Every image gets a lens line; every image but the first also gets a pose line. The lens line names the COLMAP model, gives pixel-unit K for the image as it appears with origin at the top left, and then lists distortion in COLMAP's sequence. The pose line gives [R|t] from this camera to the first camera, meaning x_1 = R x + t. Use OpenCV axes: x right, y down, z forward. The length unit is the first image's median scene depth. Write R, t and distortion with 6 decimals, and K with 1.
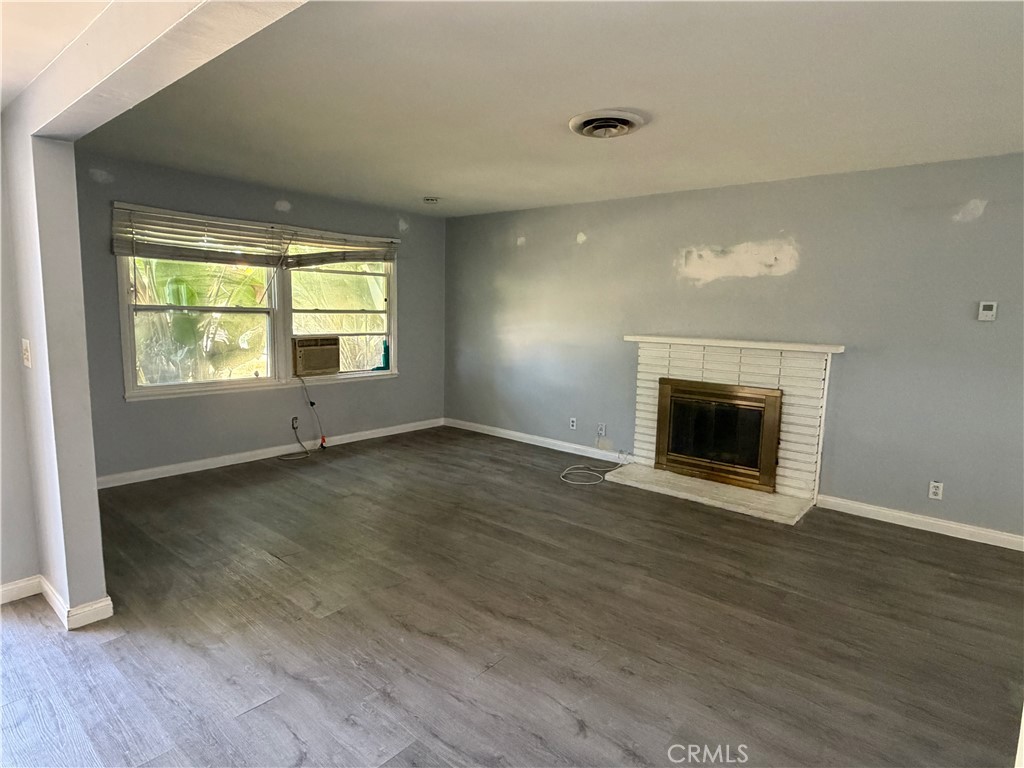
lens RADIAL K [[576.8, 0, 512.6], [0, 576.8, 386.8], [0, 0, 1]] dist [-0.000881, 0.000789]
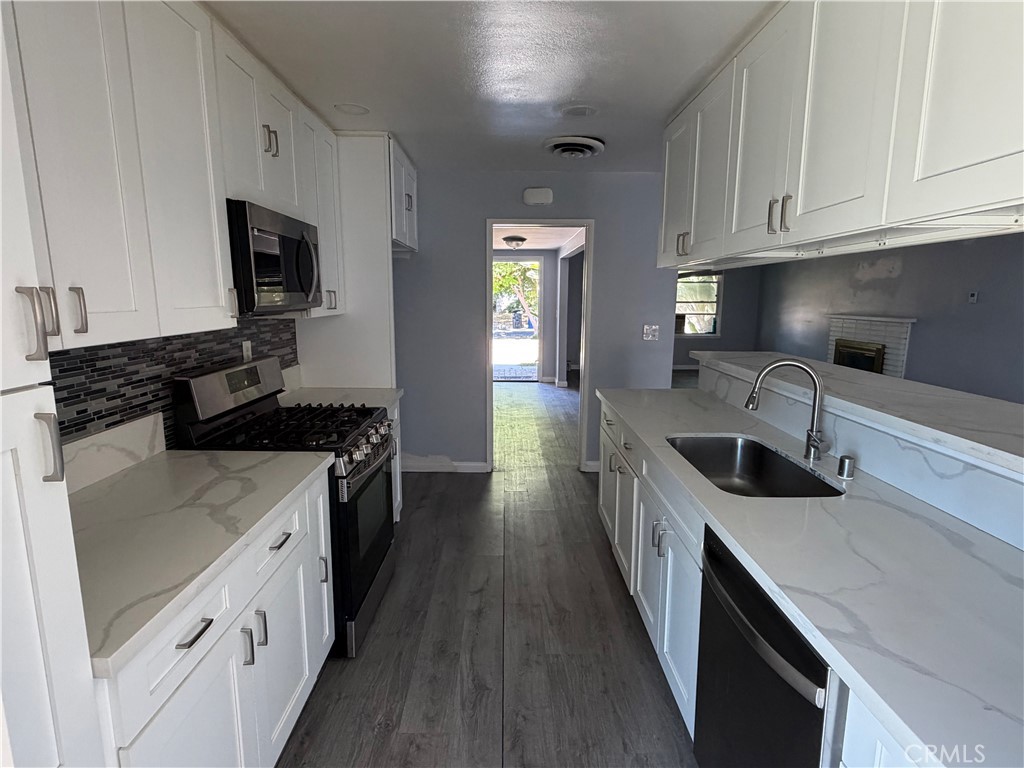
lens RADIAL K [[538.2, 0, 510.5], [0, 538.2, 384.4], [0, 0, 1]] dist [0.002019, 0.000203]
pose [[0.656225, 0.102870, -0.747520, 0.791023], [-0.089793, 0.994270, 0.058000, 0.108516], [0.749204, 0.029061, 0.661702, -0.744819]]
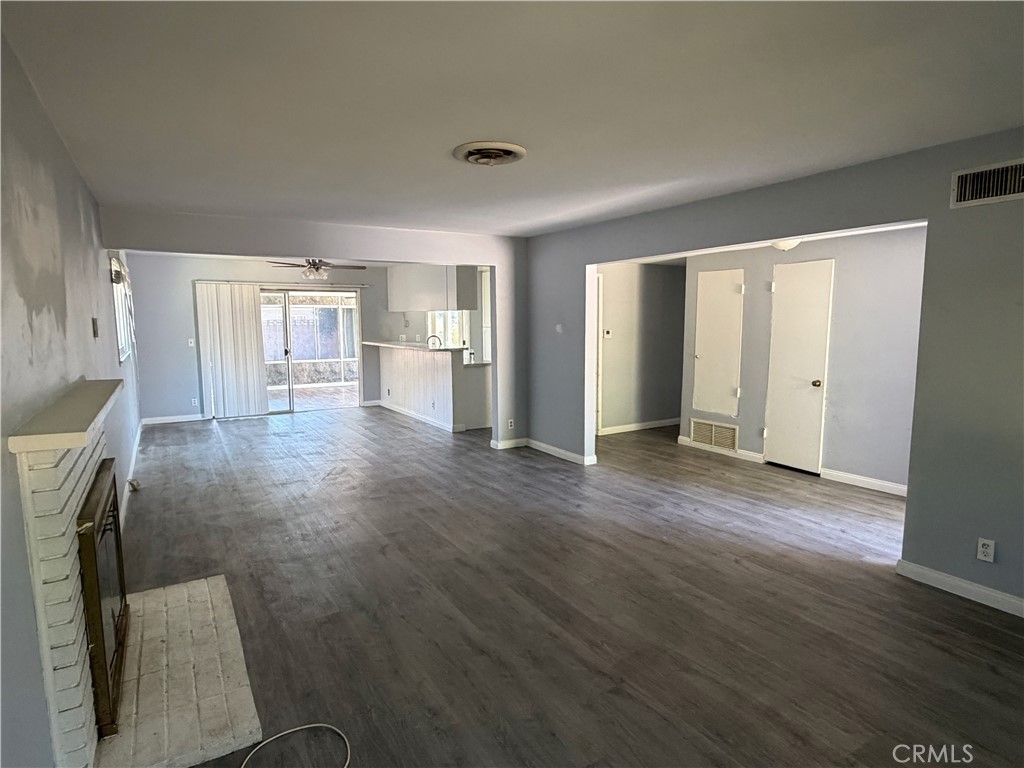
lens RADIAL K [[576.8, 0, 504.8], [0, 576.8, 392.0], [0, 0, 1]] dist [-0.000881, 0.000789]
pose [[-0.944704, -0.059573, 0.322469, -0.124620], [0.028142, 0.965004, 0.260720, -0.182631], [-0.326715, 0.255378, -0.909967, 1.182291]]
